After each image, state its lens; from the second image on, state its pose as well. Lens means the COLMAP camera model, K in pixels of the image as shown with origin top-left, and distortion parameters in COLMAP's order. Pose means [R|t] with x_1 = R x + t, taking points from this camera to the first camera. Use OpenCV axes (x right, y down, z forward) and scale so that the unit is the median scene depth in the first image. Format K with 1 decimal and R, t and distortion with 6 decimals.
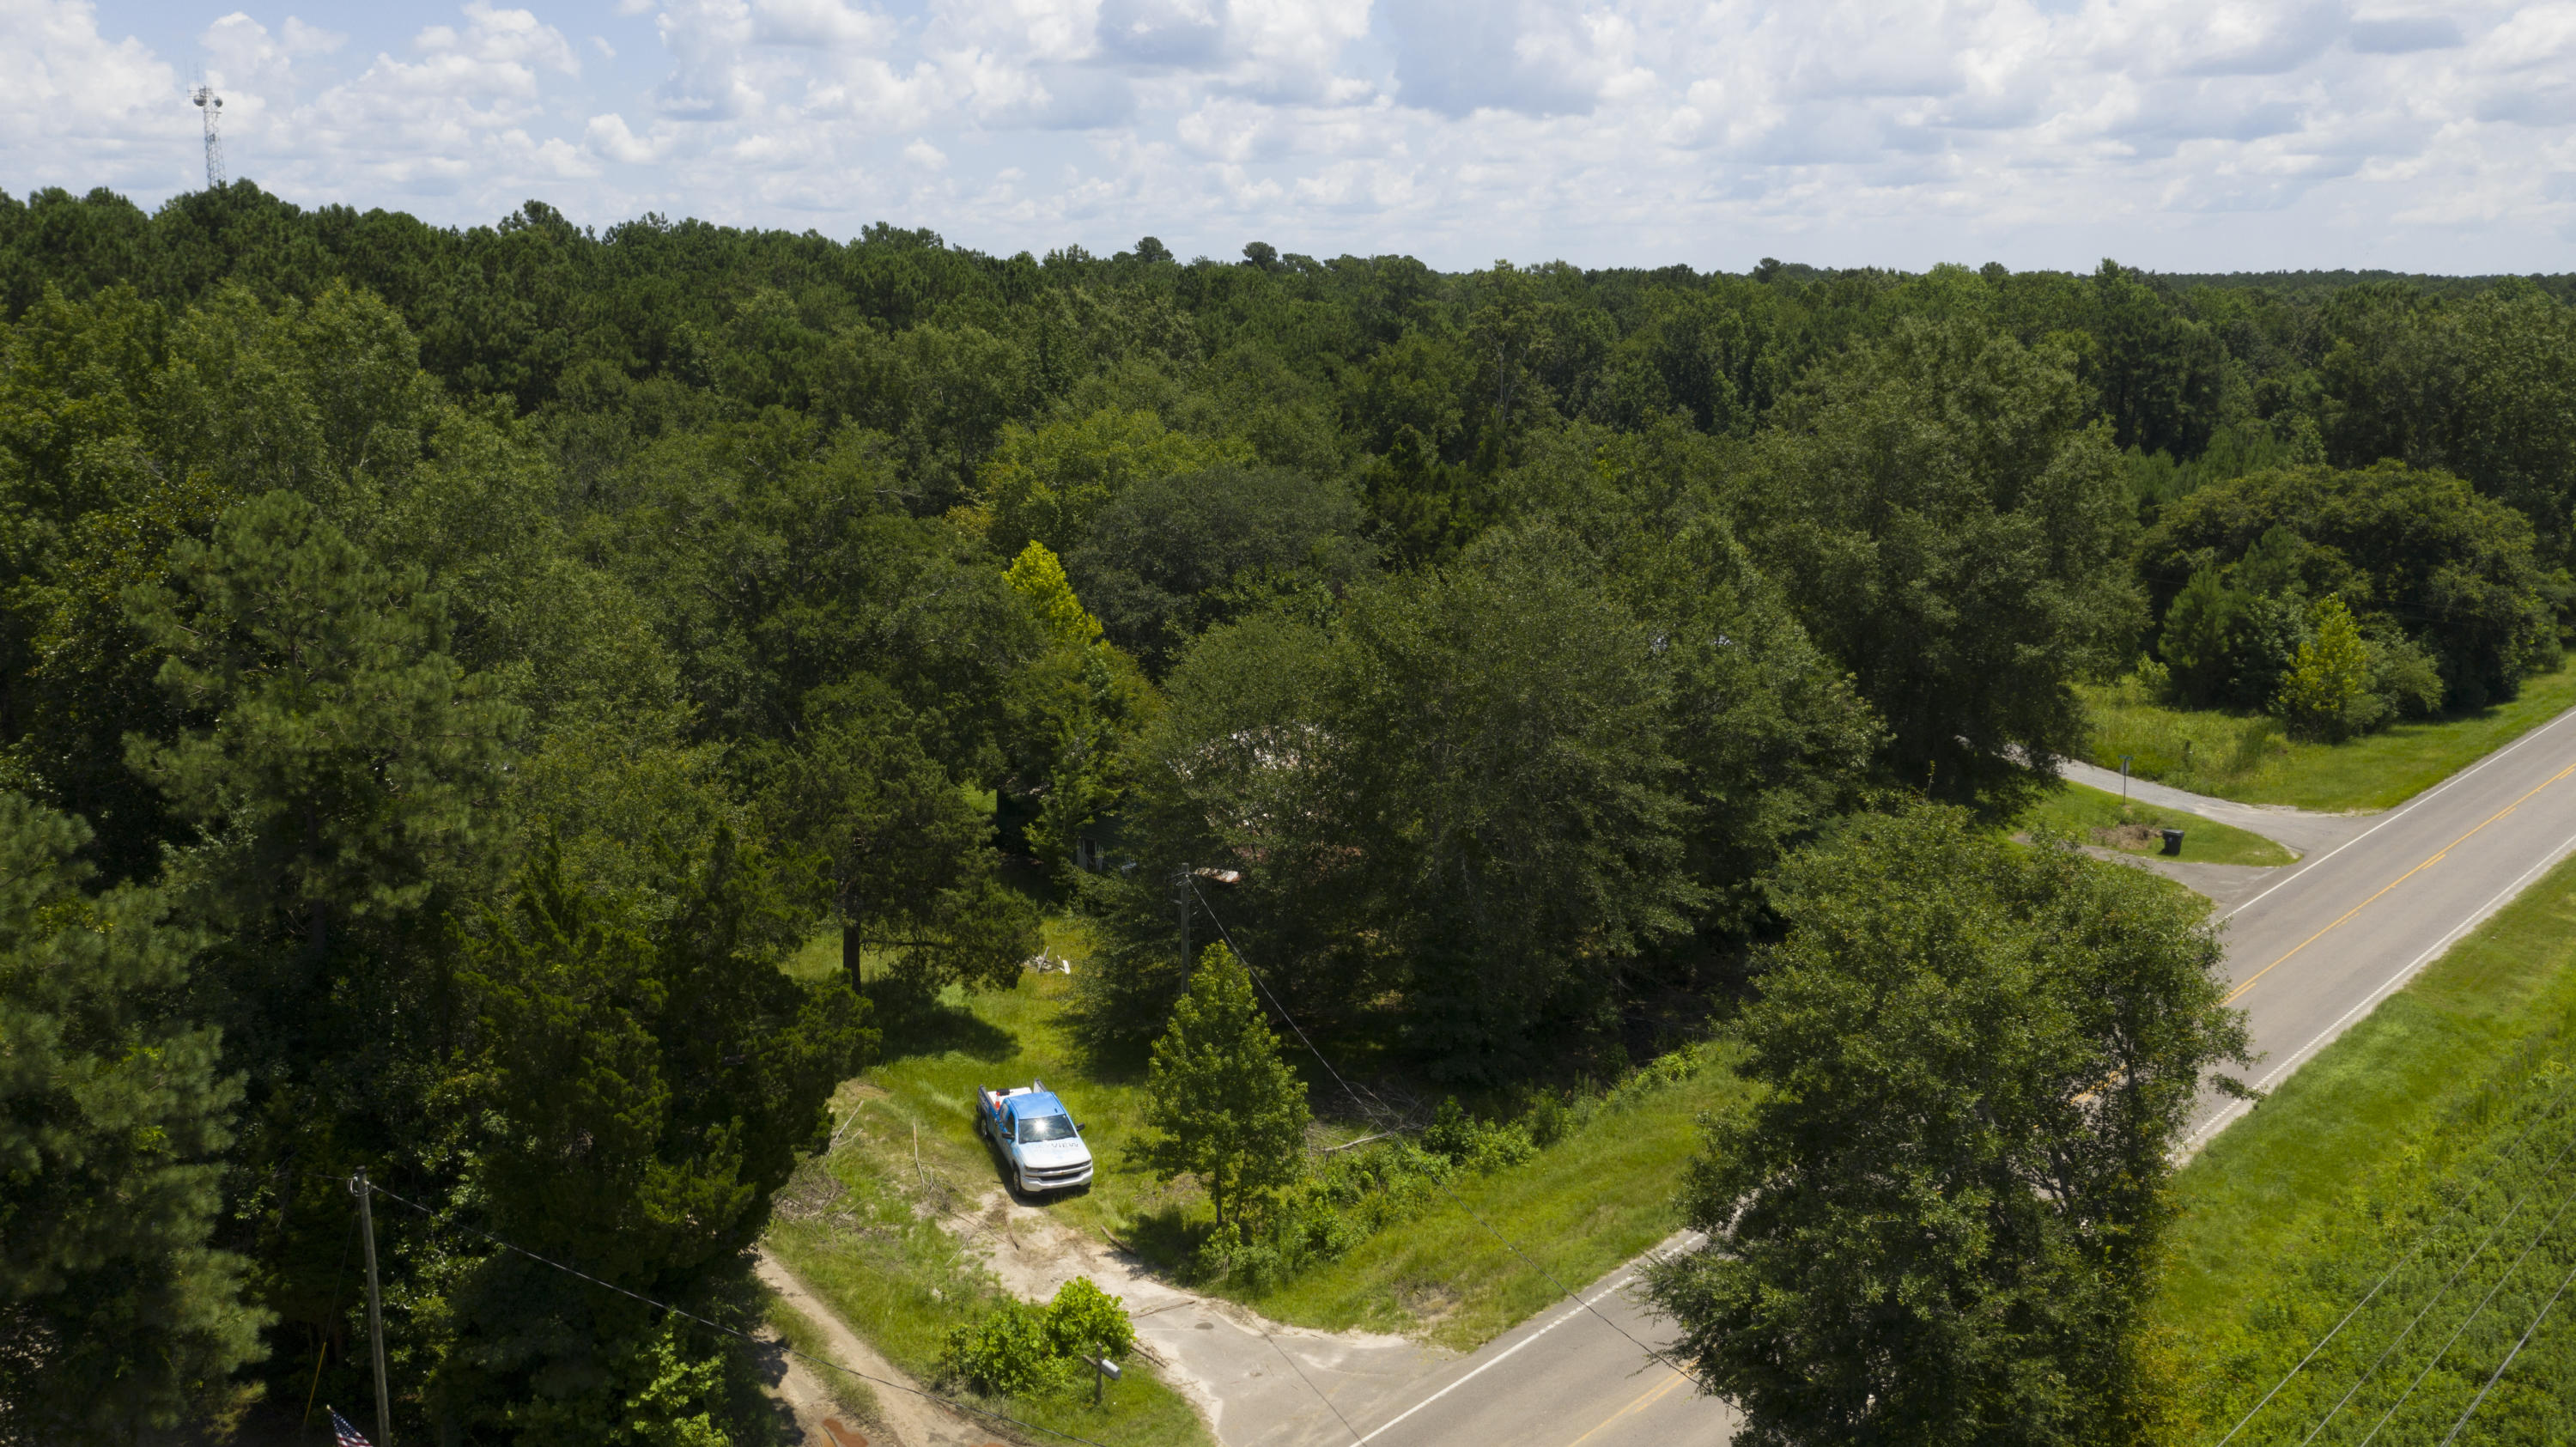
lens RADIAL K [[2044.1, 0, 1284.1], [0, 2044.1, 735.1], [0, 0, 1]] dist [-0.004619, 0.008108]
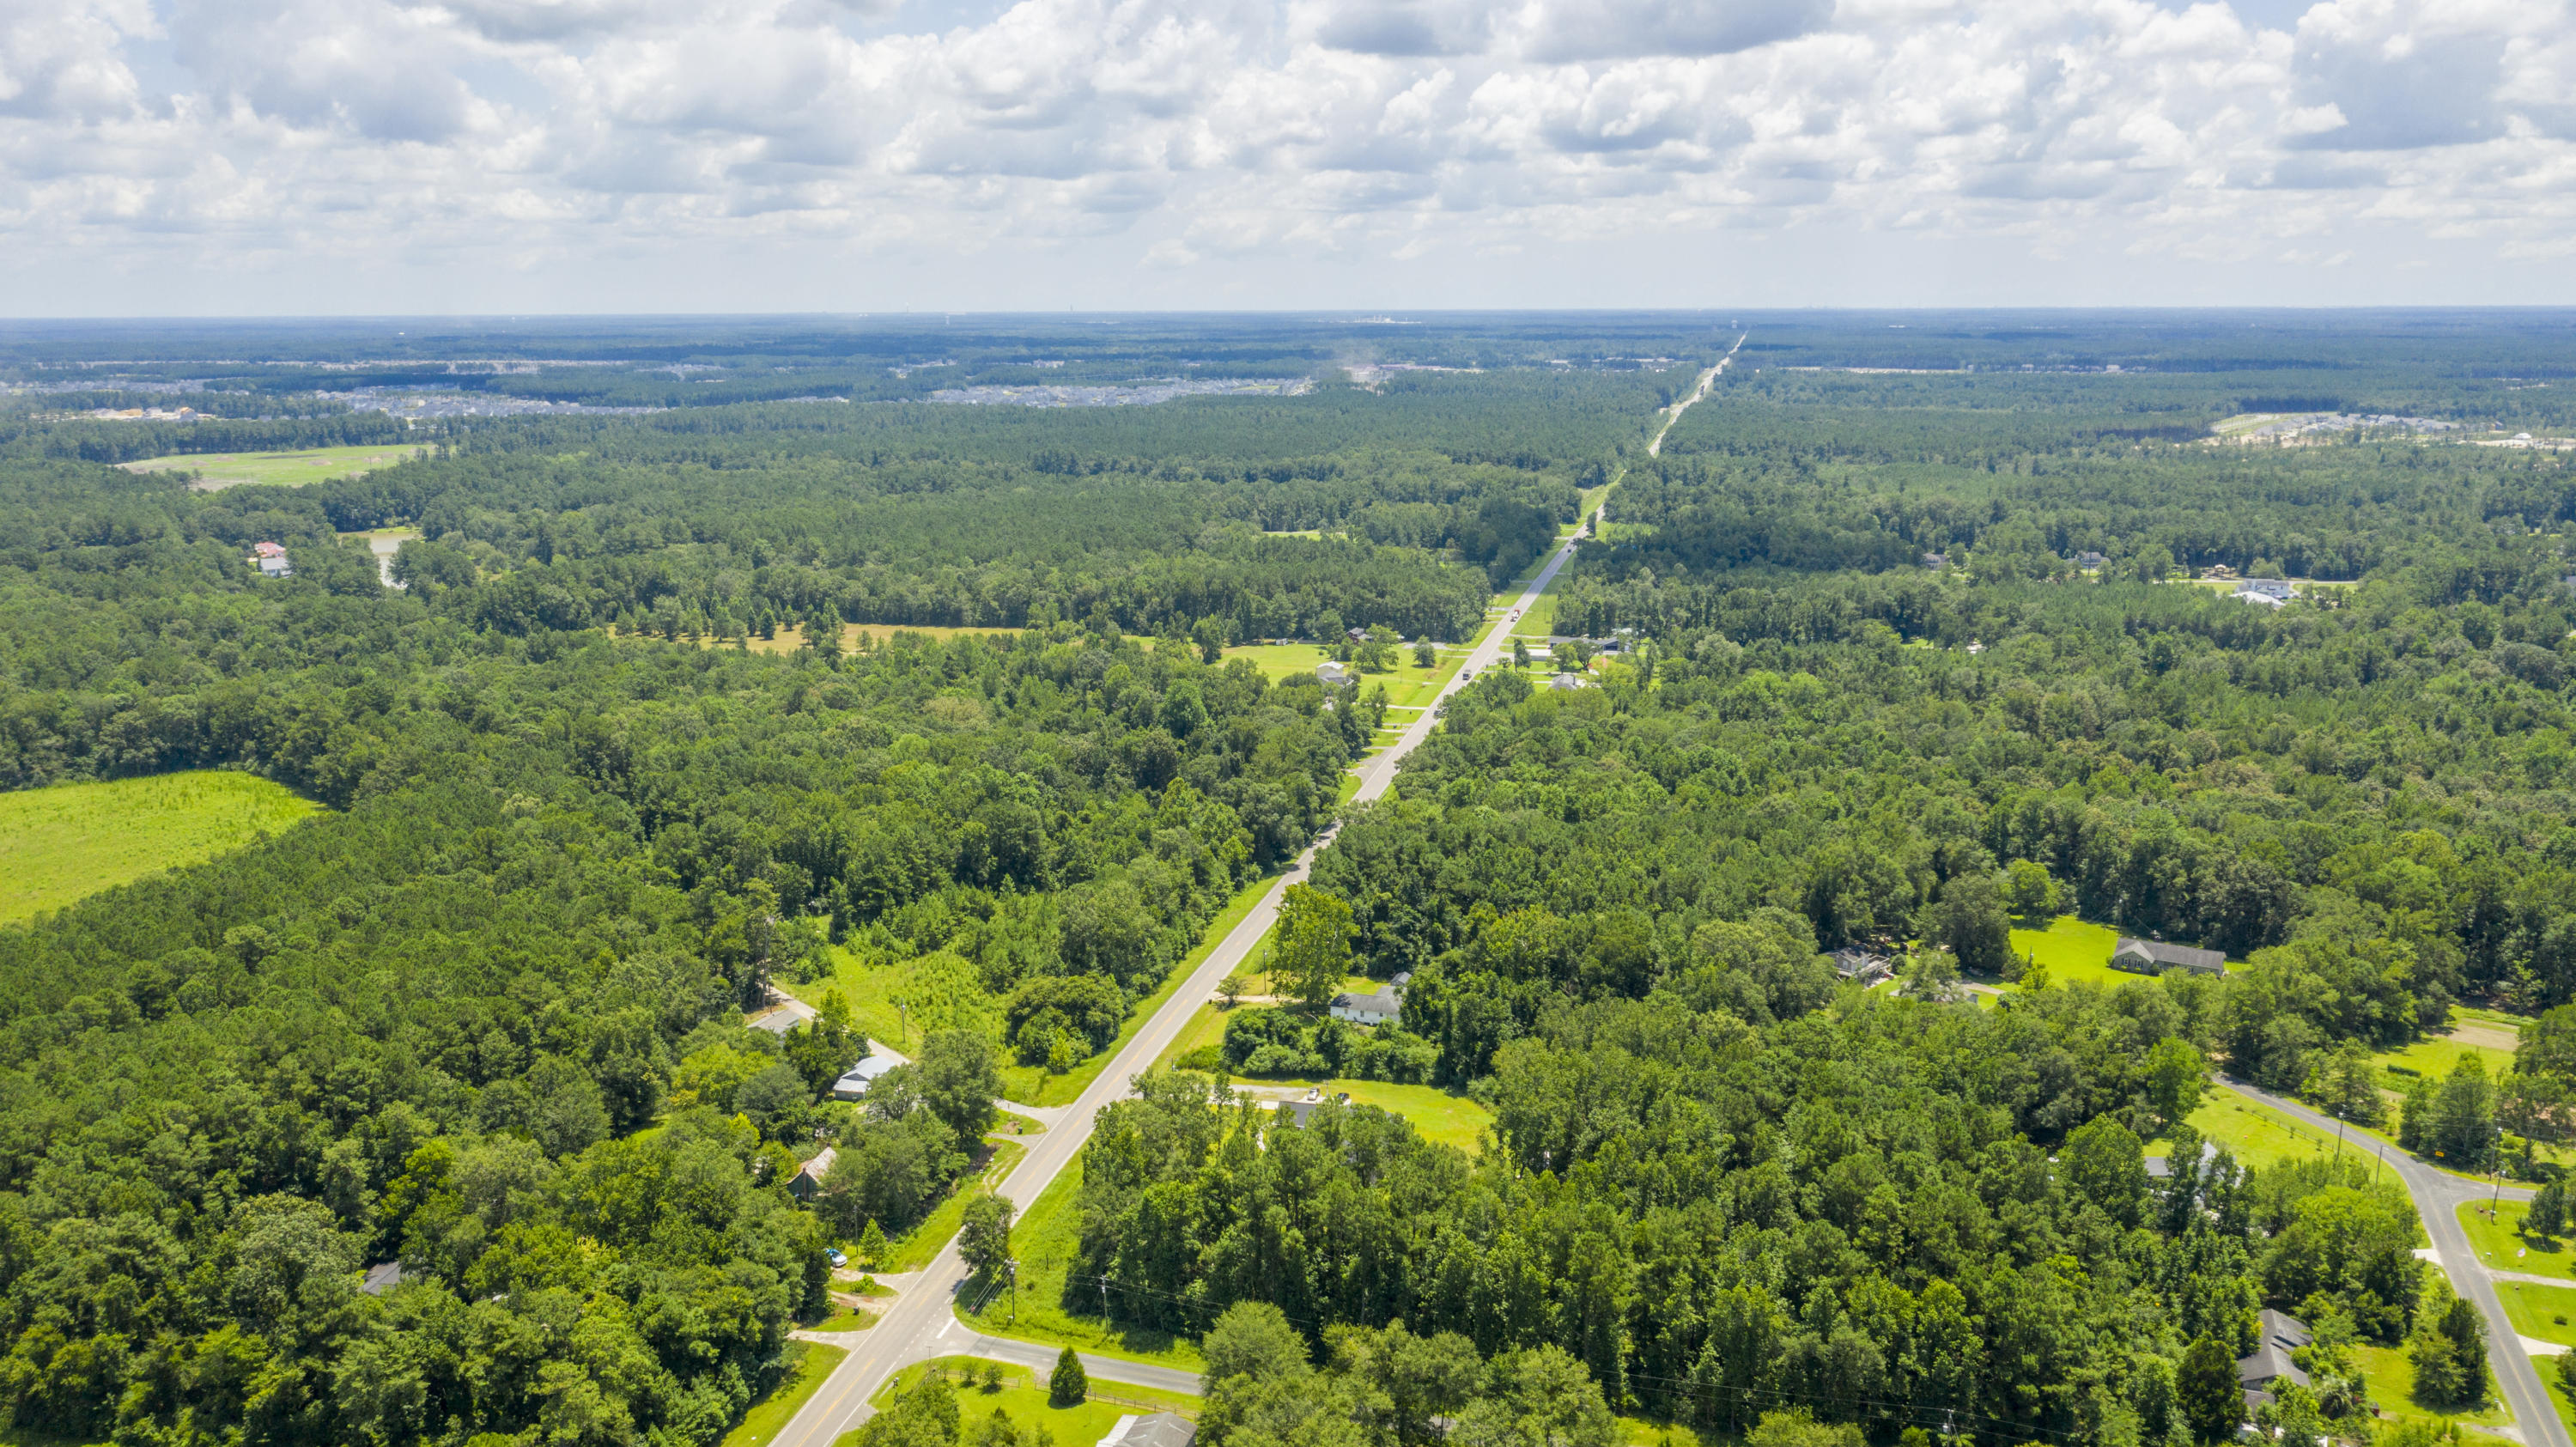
lens RADIAL K [[2025.1, 0, 1282.8], [0, 2025.1, 757.7], [0, 0, 1]] dist [-0.005236, 0.007480]
pose [[0.867986, -0.112665, 0.483639, -1.432149], [0.110874, 0.993306, 0.032409, -1.098470], [-0.484053, 0.025492, 0.874667, -4.089904]]
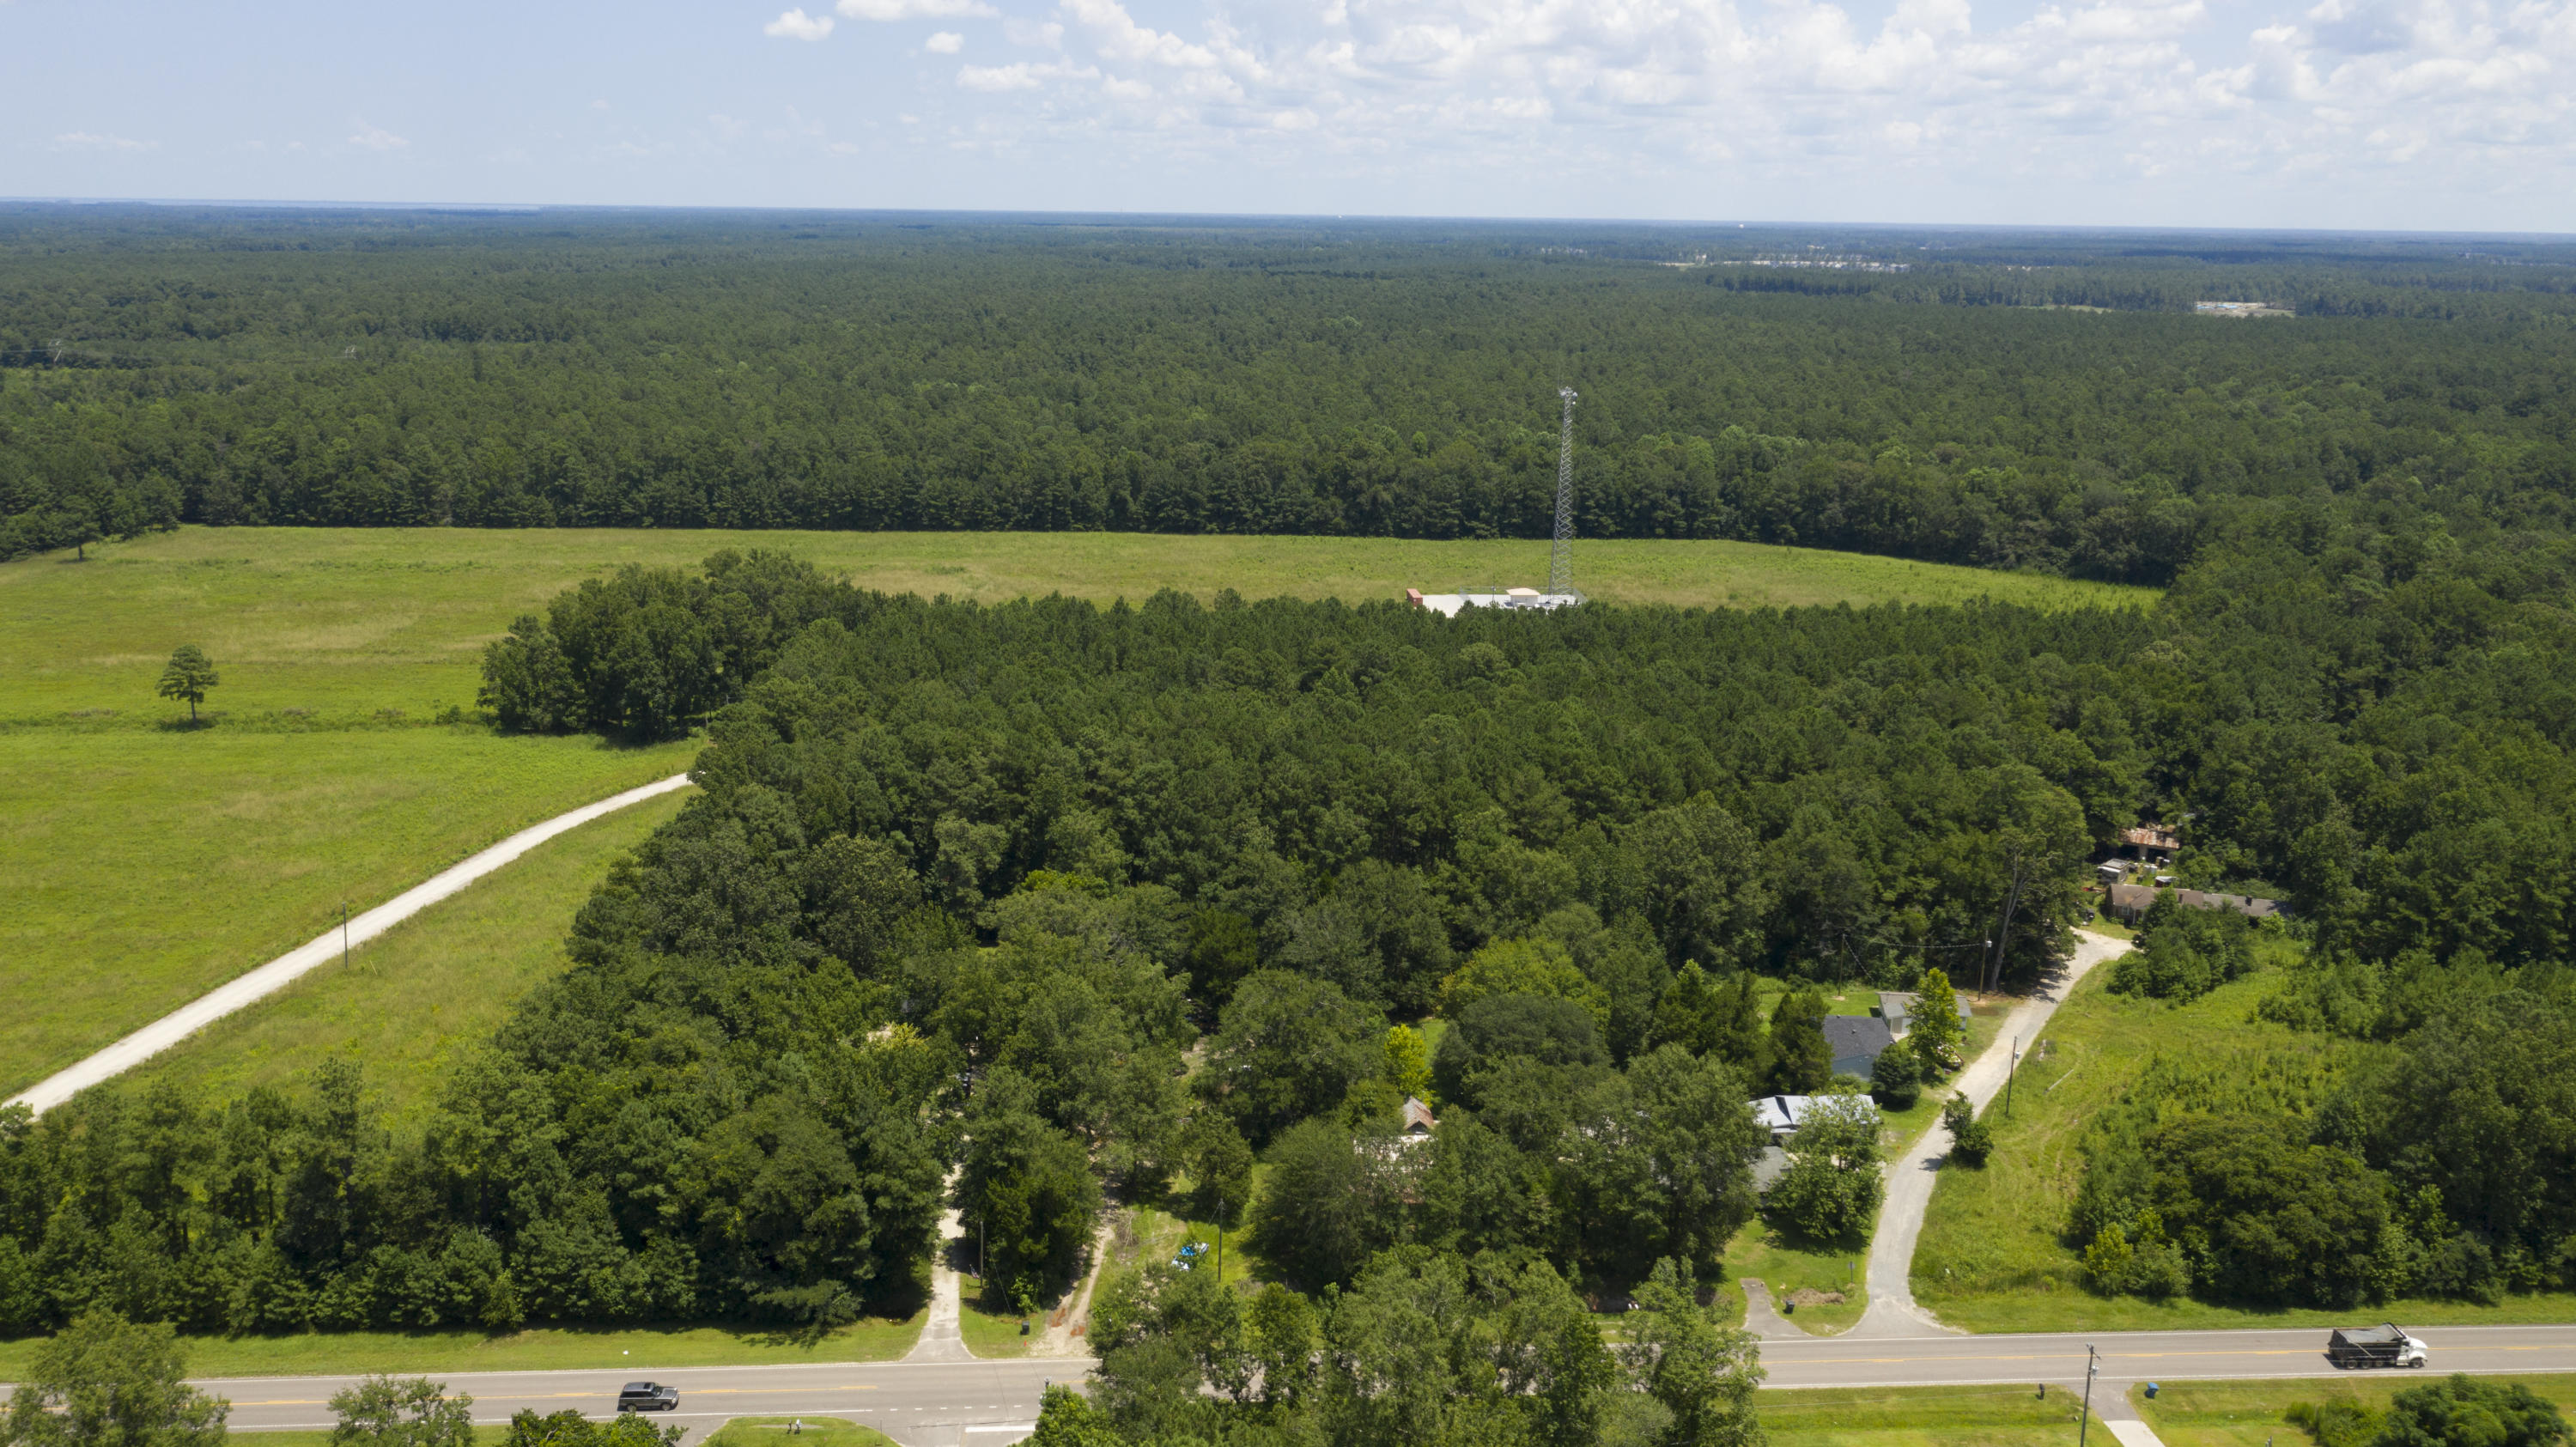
lens RADIAL K [[2044.1, 0, 1284.1], [0, 2044.1, 735.1], [0, 0, 1]] dist [-0.004619, 0.008108]
pose [[0.733134, 0.177513, -0.656509, 1.876568], [-0.157254, 0.983421, 0.090299, -0.897603], [0.661654, 0.037038, 0.748894, -1.344580]]
